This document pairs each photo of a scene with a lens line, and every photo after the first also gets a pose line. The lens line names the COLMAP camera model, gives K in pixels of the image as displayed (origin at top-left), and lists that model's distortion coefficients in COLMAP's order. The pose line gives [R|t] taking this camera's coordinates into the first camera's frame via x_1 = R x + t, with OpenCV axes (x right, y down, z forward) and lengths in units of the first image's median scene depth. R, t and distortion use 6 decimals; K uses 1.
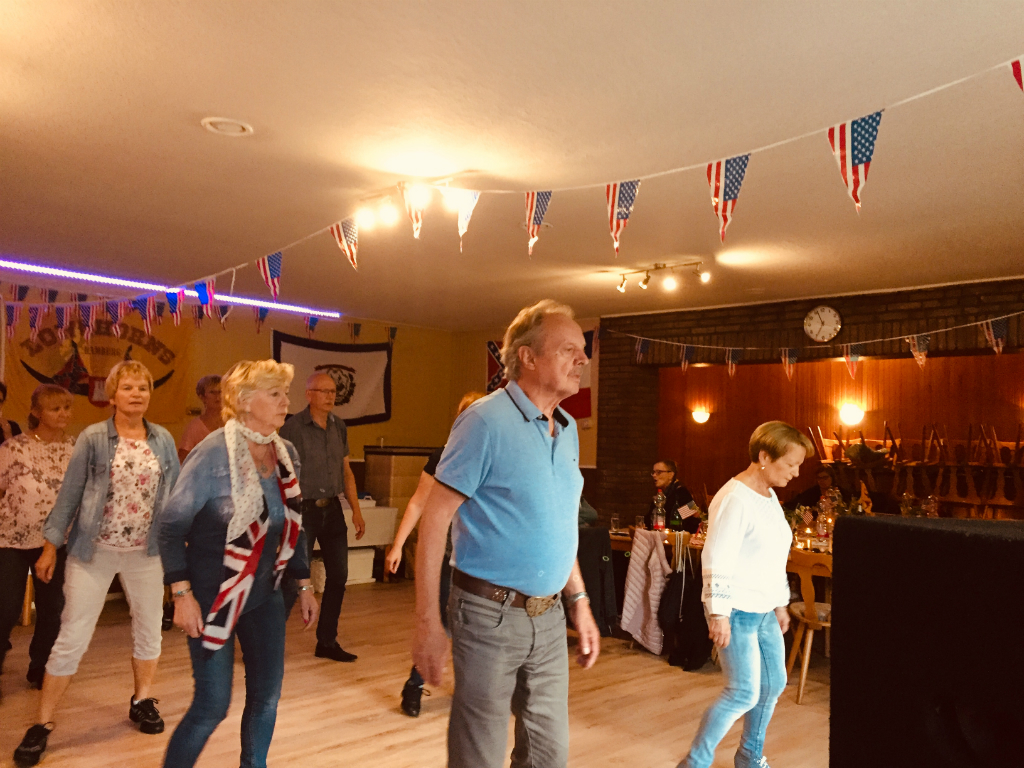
lens RADIAL K [[866.1, 0, 507.2], [0, 866.1, 378.5], [0, 0, 1]] dist [0.093264, -0.107874]
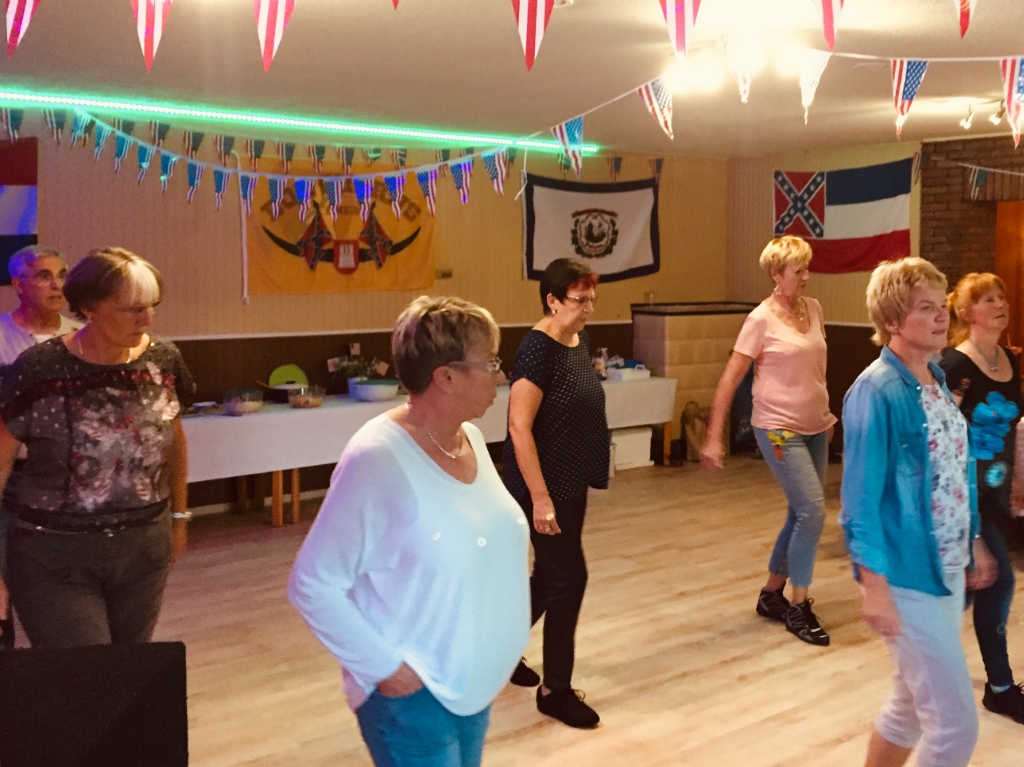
lens RADIAL K [[1097.1, 0, 631.8], [0, 1097.1, 280.8], [0, 0, 1]] dist [0.076062, -0.034208]
pose [[0.993465, -0.021162, -0.112163, -0.053173], [0.031359, 0.995452, 0.089950, -0.047970], [0.109749, -0.092879, 0.989610, -0.055110]]
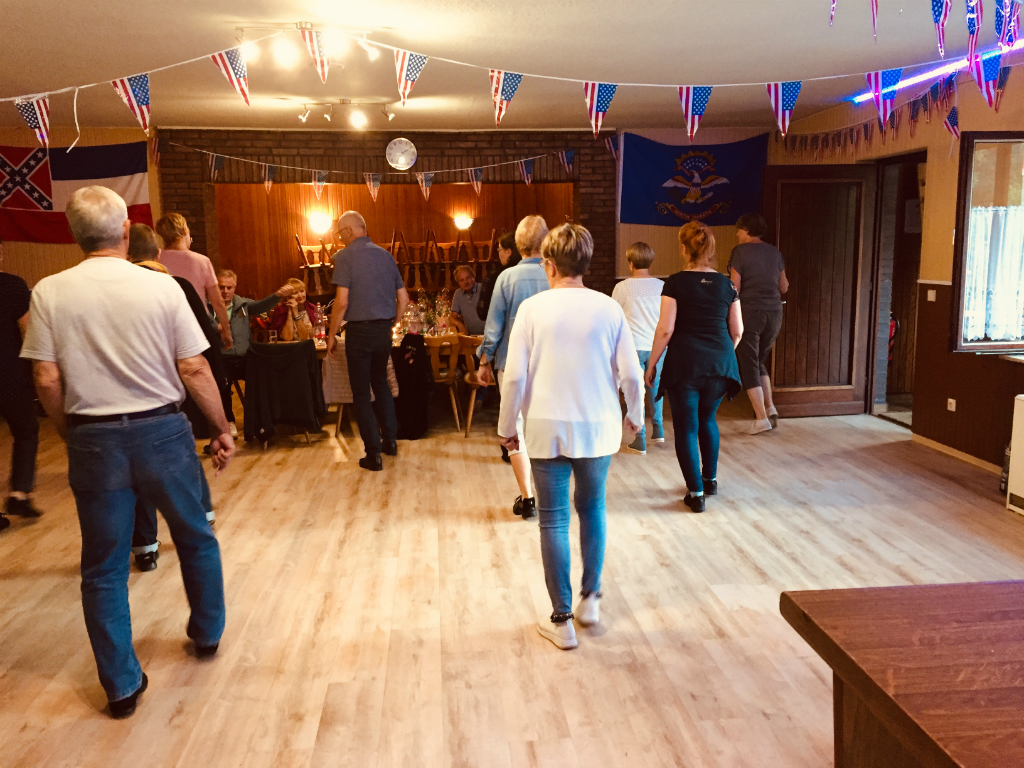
lens RADIAL K [[867.6, 0, 508.8], [0, 867.6, 372.4], [0, 0, 1]] dist [0.096155, -0.126460]
pose [[0.668511, -0.148823, 0.728659, -0.424646], [-0.020550, 0.975703, 0.218133, -0.031524], [-0.743418, -0.160799, 0.649210, 0.053047]]
